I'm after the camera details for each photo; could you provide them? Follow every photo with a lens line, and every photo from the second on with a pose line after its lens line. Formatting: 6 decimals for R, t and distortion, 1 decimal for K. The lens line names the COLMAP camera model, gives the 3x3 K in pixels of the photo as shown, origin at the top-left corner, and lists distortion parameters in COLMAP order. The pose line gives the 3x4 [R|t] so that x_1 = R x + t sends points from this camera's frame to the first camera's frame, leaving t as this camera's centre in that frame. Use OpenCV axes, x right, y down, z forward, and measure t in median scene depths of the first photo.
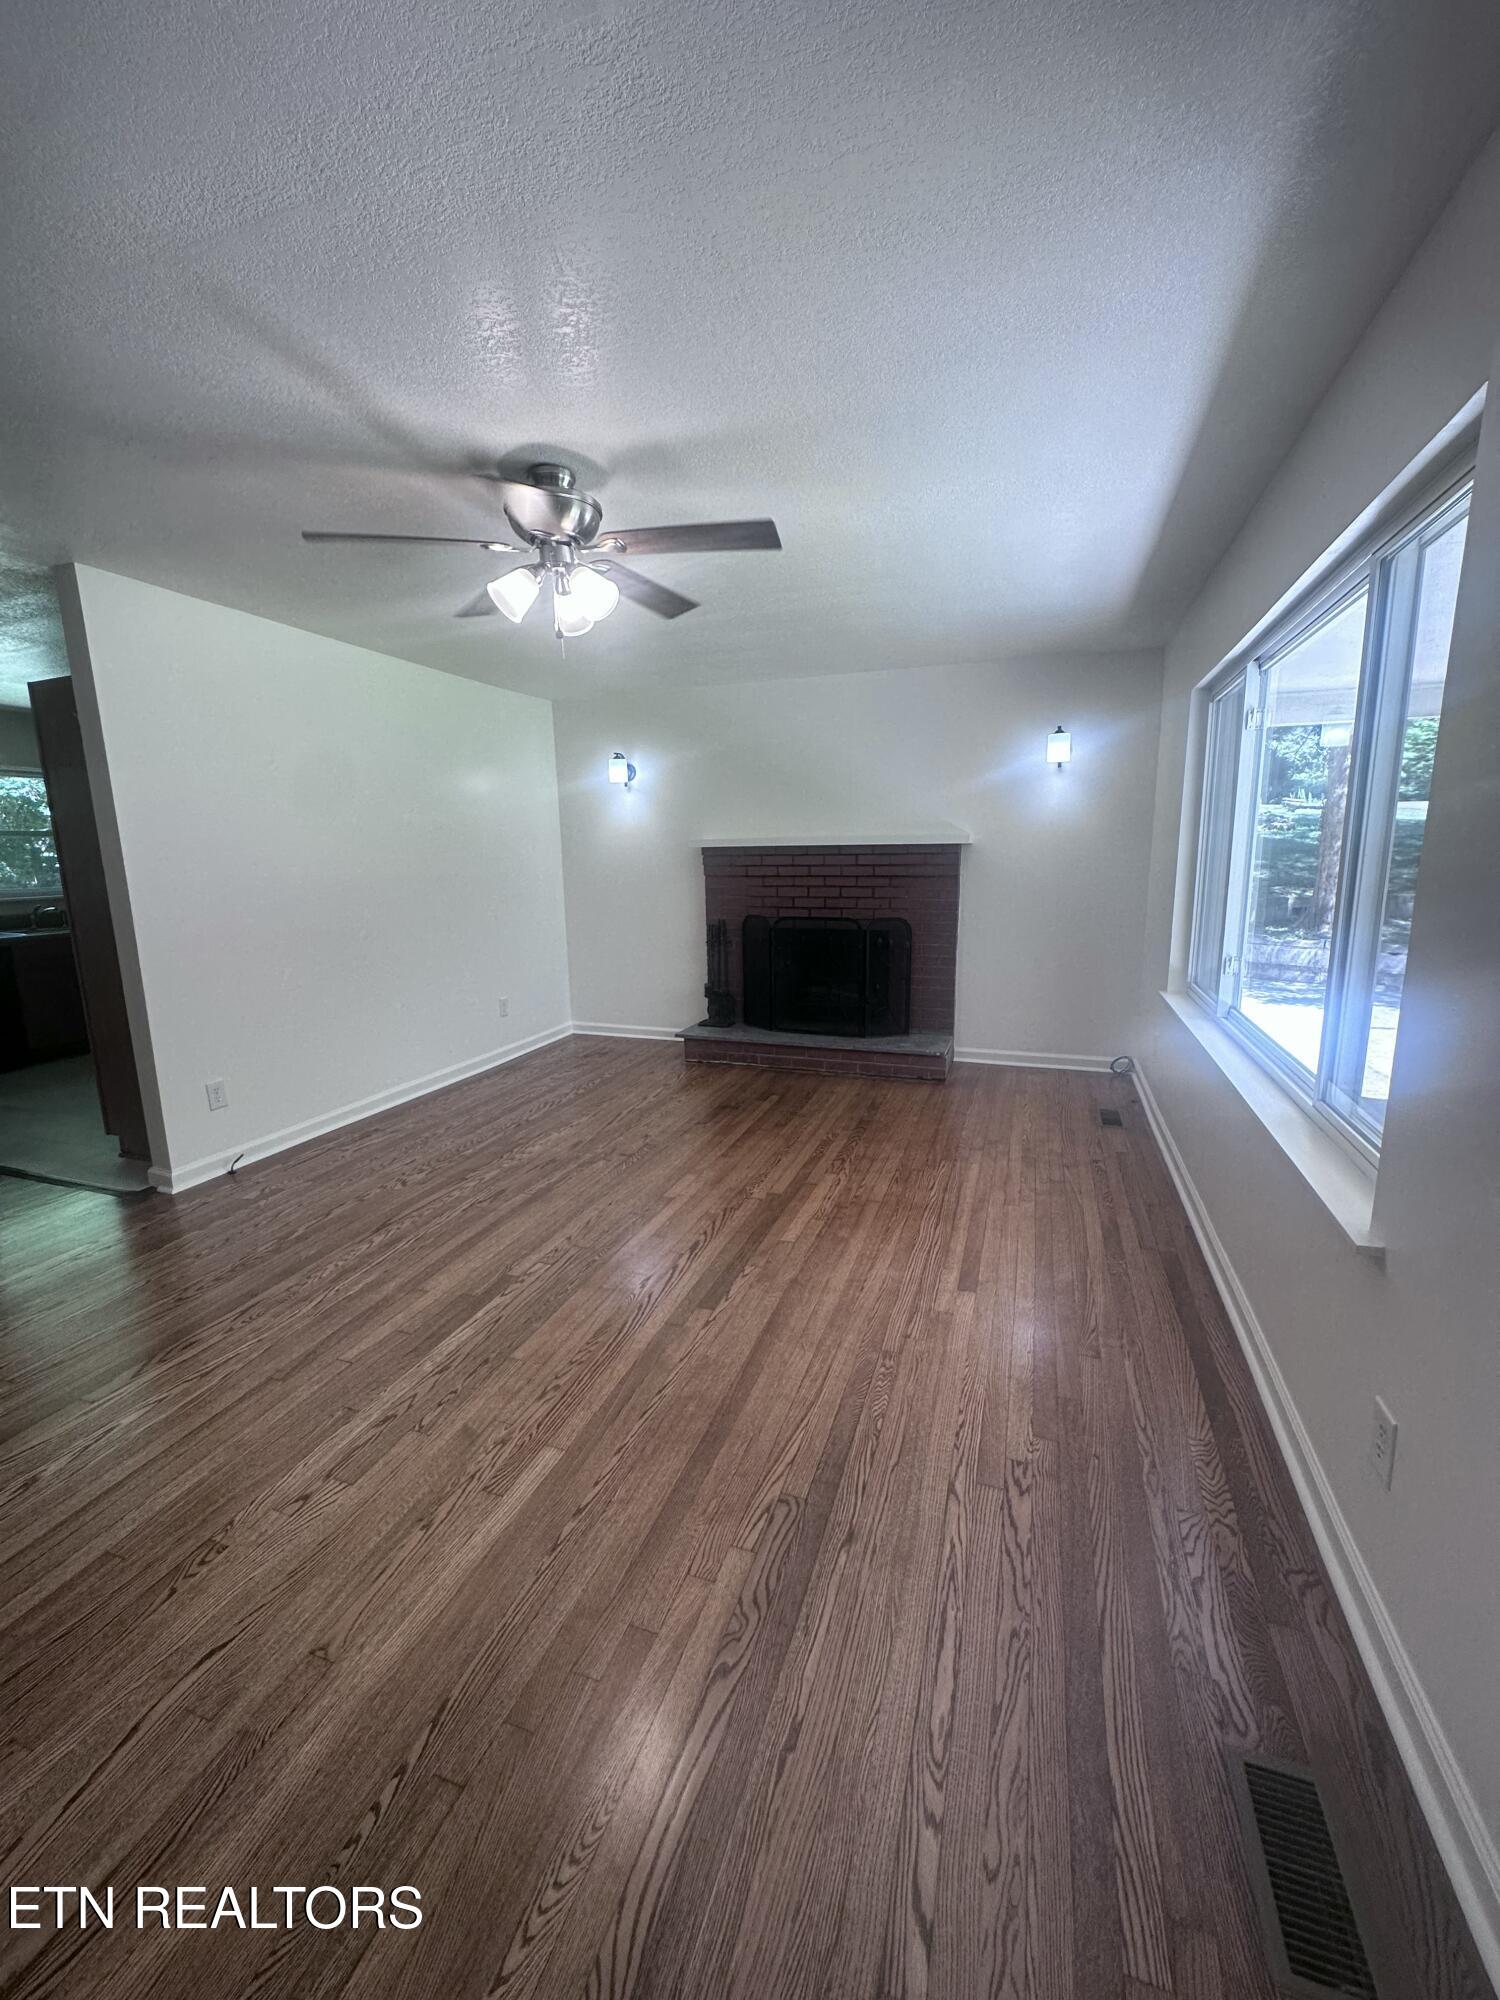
lens RADIAL K [[798.5, 0, 746.2], [0, 798.5, 998.6], [0, 0, 1]] dist [-0.005007, 0.001164]
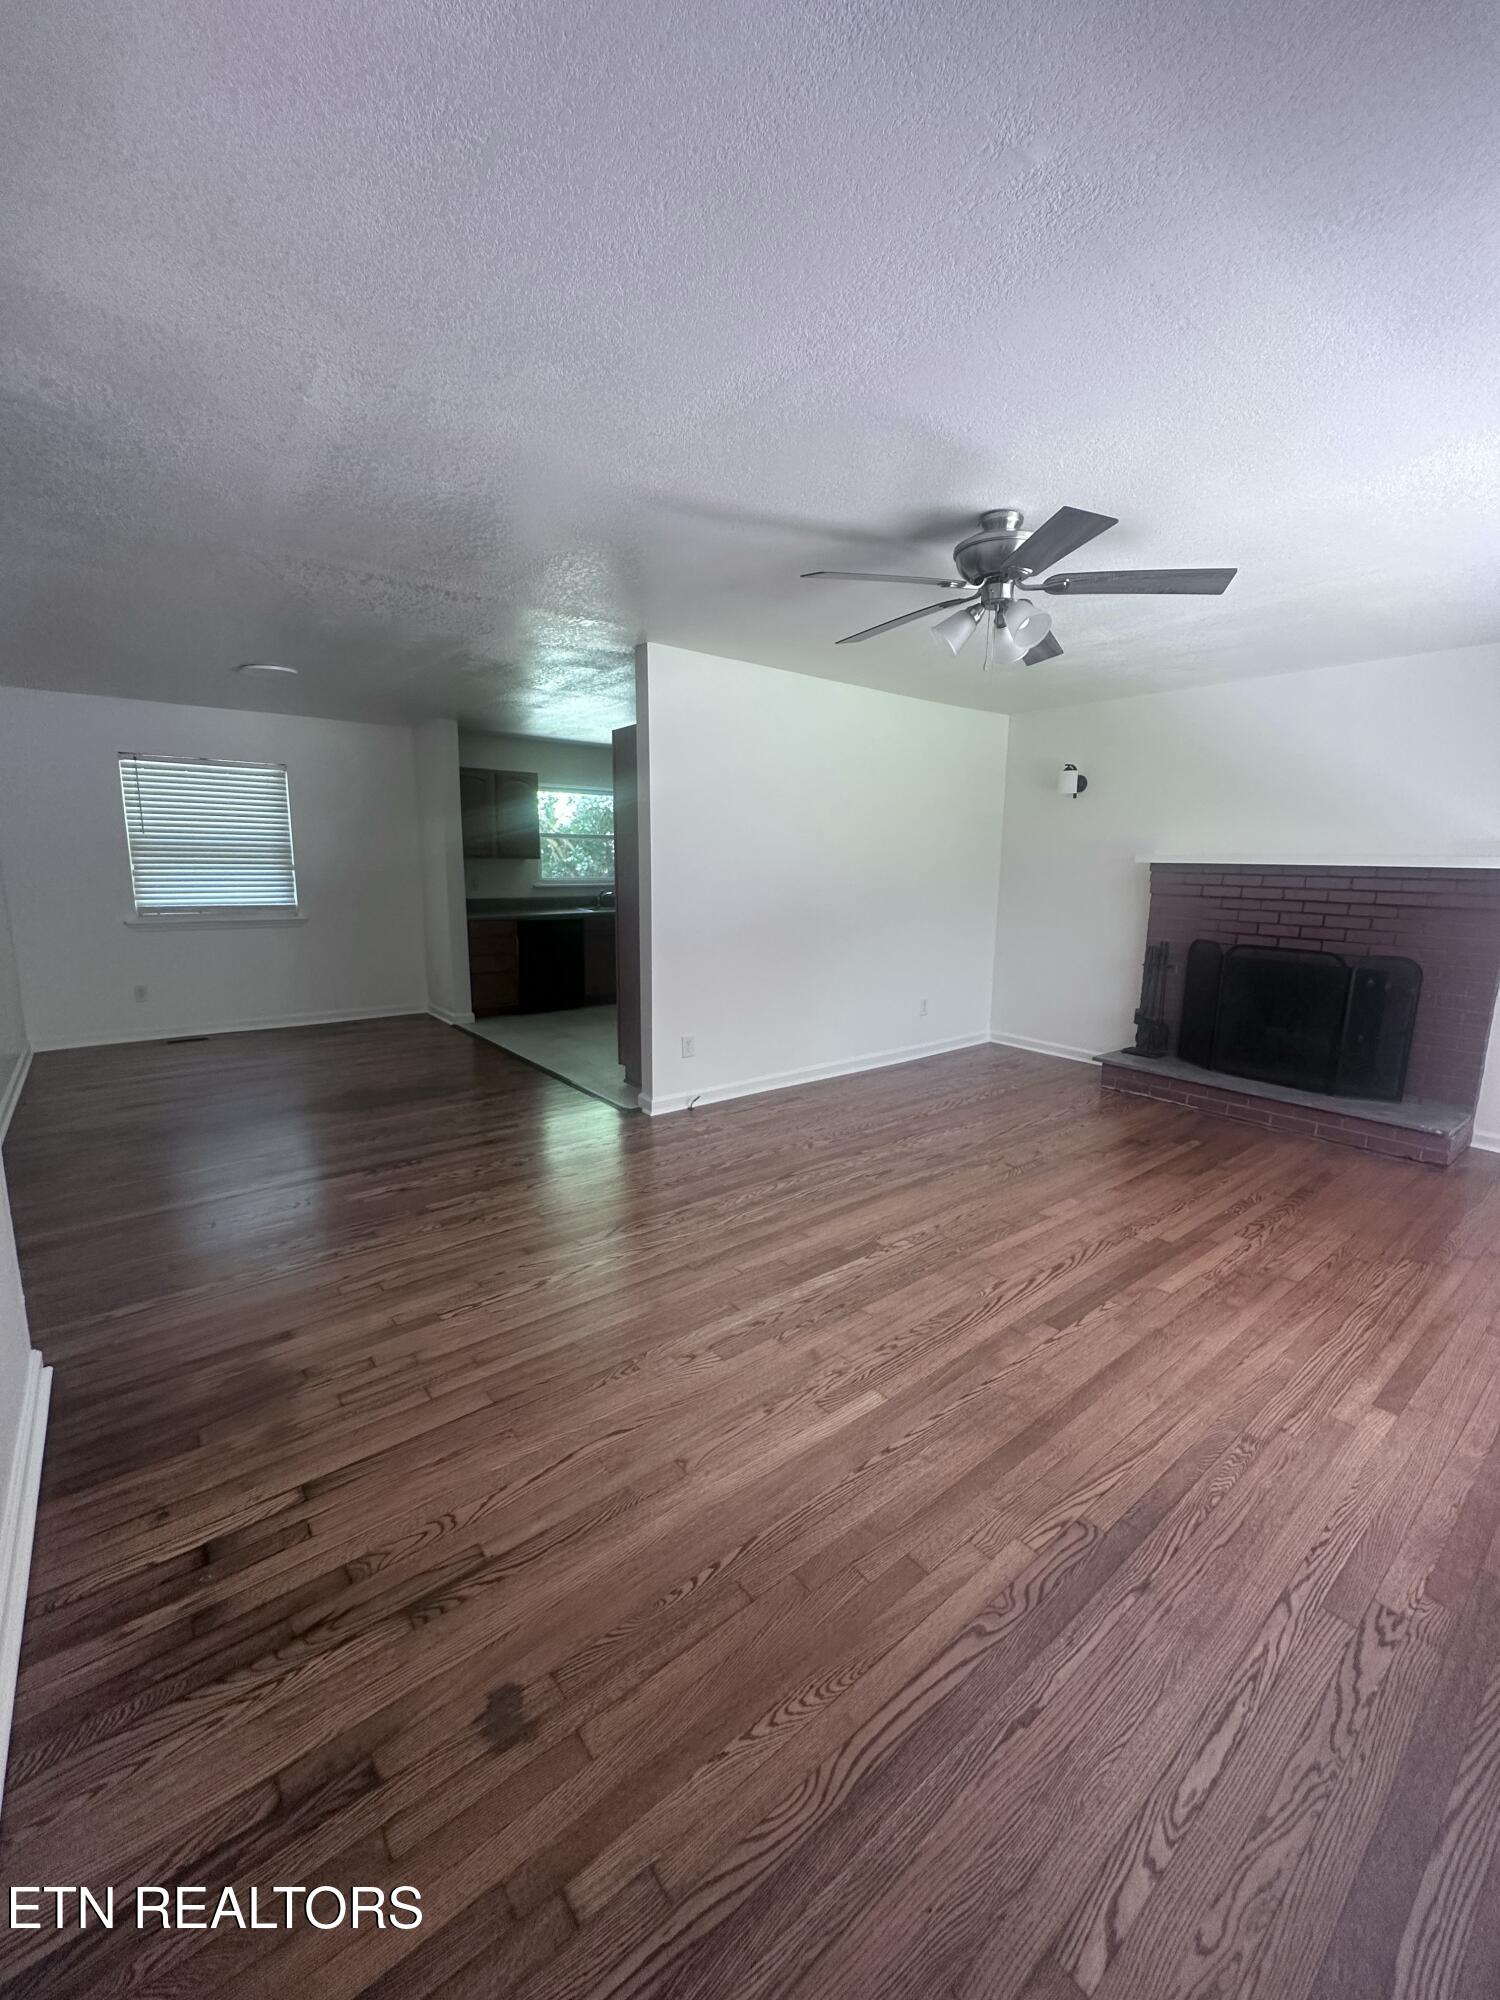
lens RADIAL K [[798.5, 0, 746.2], [0, 798.5, 996.2], [0, 0, 1]] dist [-0.005007, 0.001164]
pose [[0.849406, 0.117001, -0.514608, 0.088389], [-0.122364, 0.992204, 0.023615, 0.000856], [0.513359, 0.042911, 0.857101, -0.070361]]
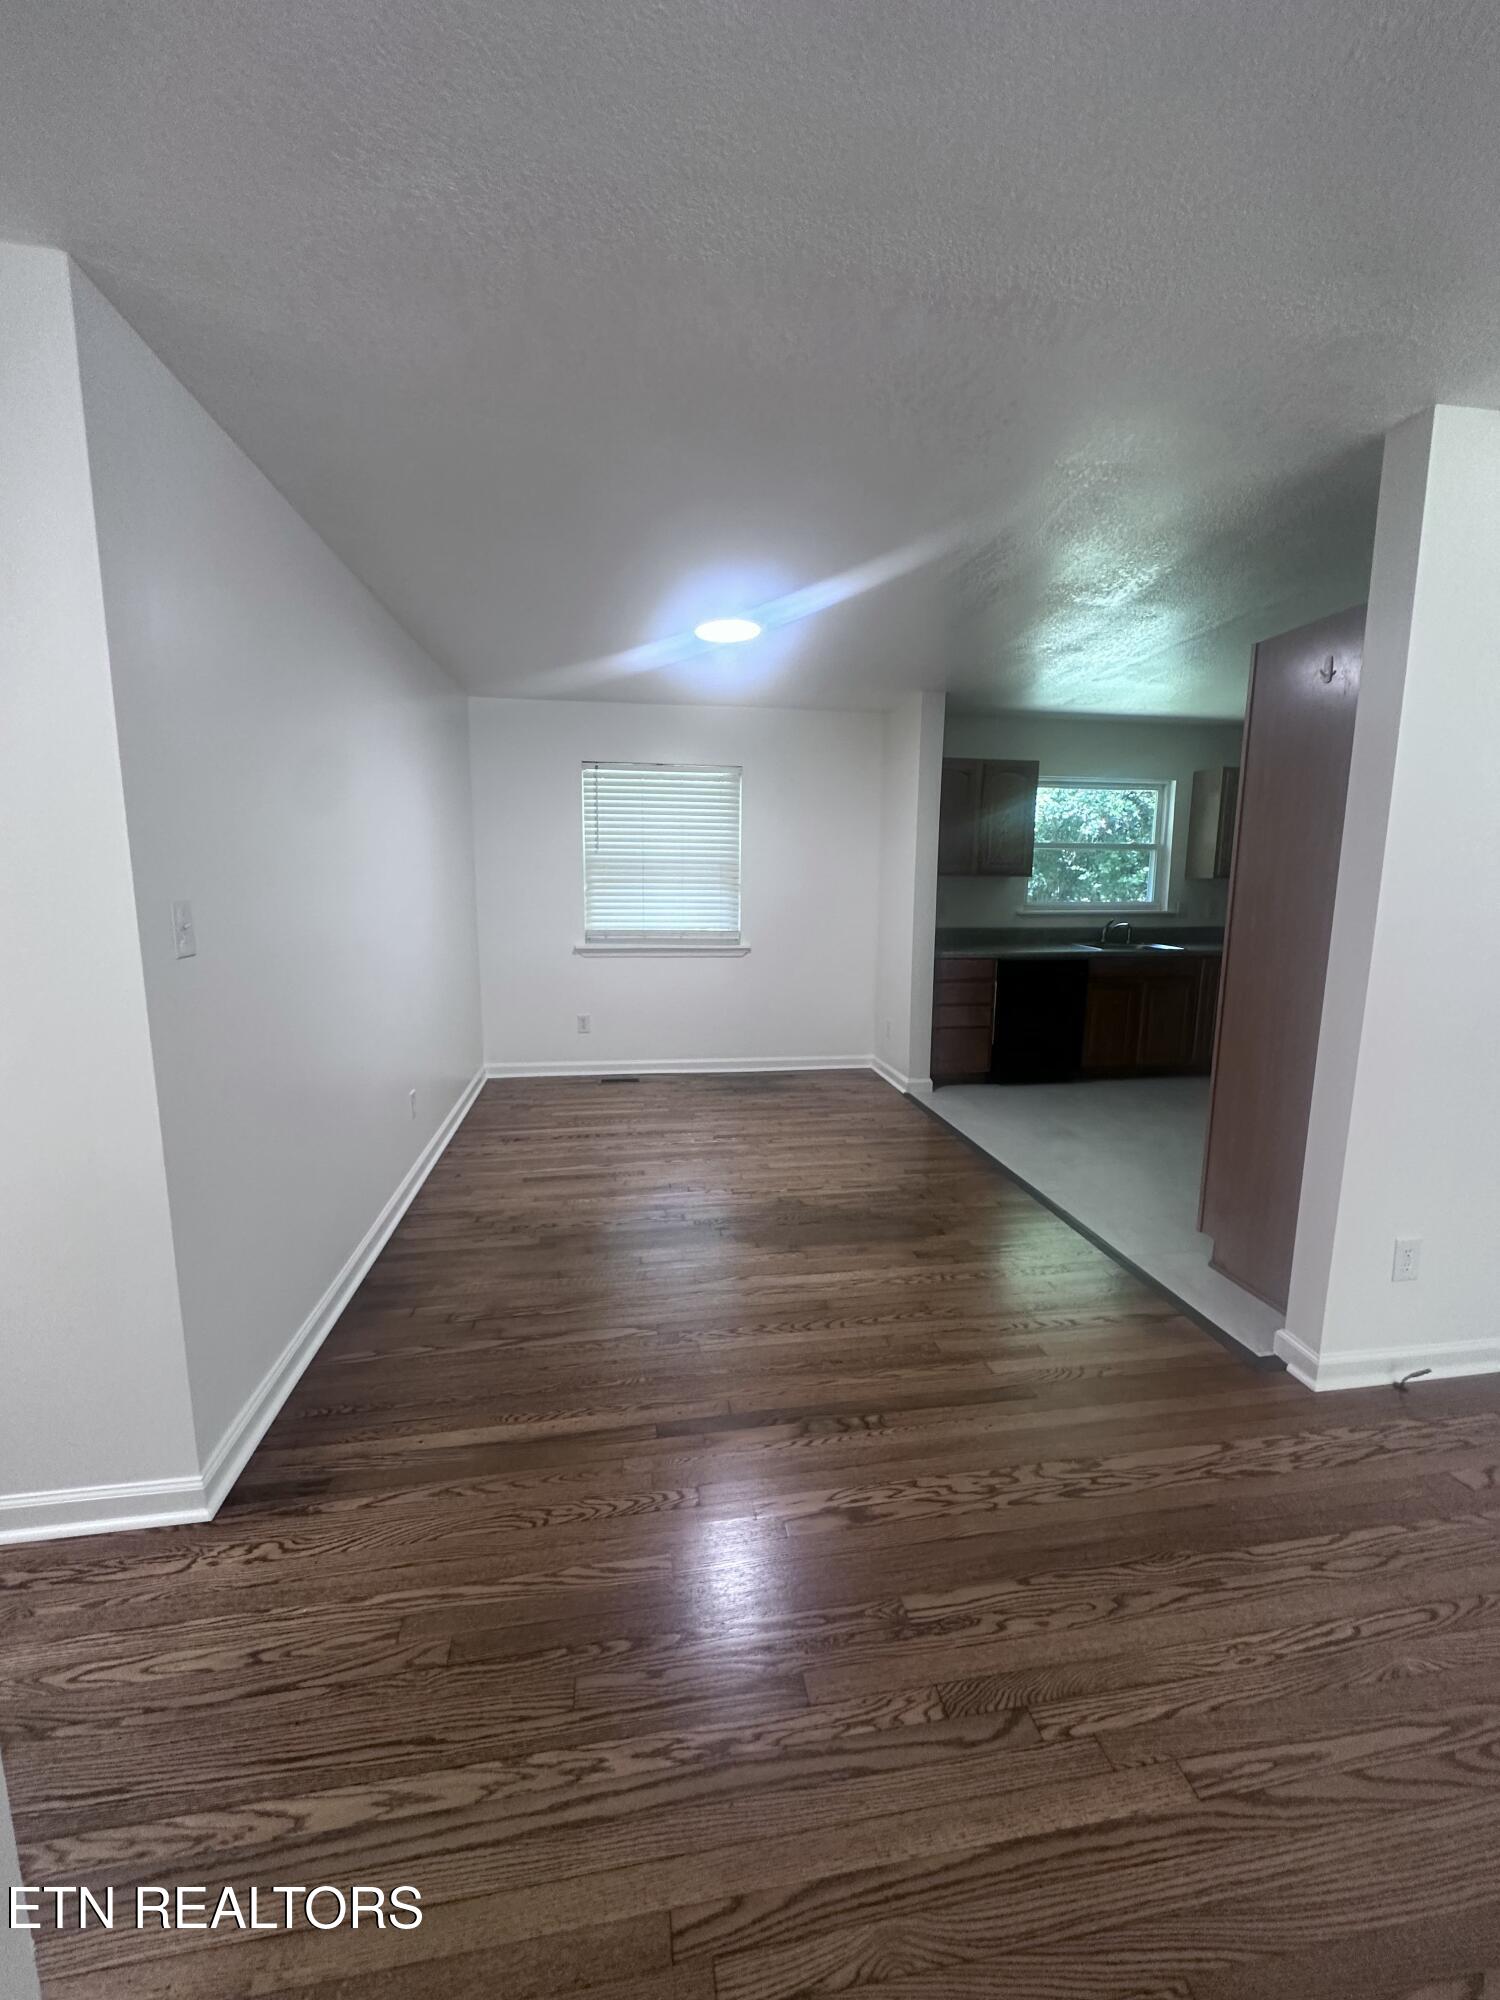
lens RADIAL K [[798.5, 0, 751.1], [0, 798.5, 993.8], [0, 0, 1]] dist [-0.005007, 0.001164]
pose [[0.485931, 0.152929, -0.860514, -0.605409], [-0.175410, 0.981604, 0.075396, -0.058675], [0.856214, 0.114306, 0.503817, 0.335410]]
